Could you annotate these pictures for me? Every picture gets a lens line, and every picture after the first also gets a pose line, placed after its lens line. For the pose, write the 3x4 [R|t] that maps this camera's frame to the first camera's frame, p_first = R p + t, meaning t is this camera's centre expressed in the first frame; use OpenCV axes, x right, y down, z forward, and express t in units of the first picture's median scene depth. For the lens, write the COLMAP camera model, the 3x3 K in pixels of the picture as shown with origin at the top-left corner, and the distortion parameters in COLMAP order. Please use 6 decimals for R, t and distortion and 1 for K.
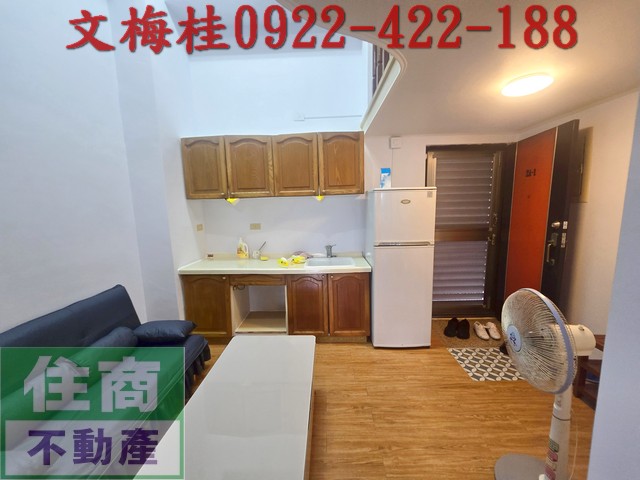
lens RADIAL K [[270.4, 0, 319.7], [0, 270.4, 239.9], [0, 0, 1]] dist [0.000482, 0.004380]
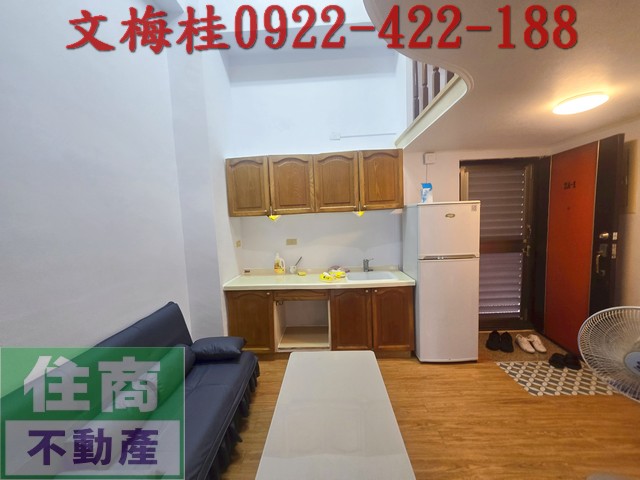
lens RADIAL K [[270.4, 0, 319.1], [0, 270.4, 239.1], [0, 0, 1]] dist [0.000482, 0.004380]
pose [[0.999783, -0.017111, -0.011840, -0.150352], [0.016464, 0.998475, -0.052688, -0.006426], [0.012724, 0.052482, 0.998541, -0.018461]]
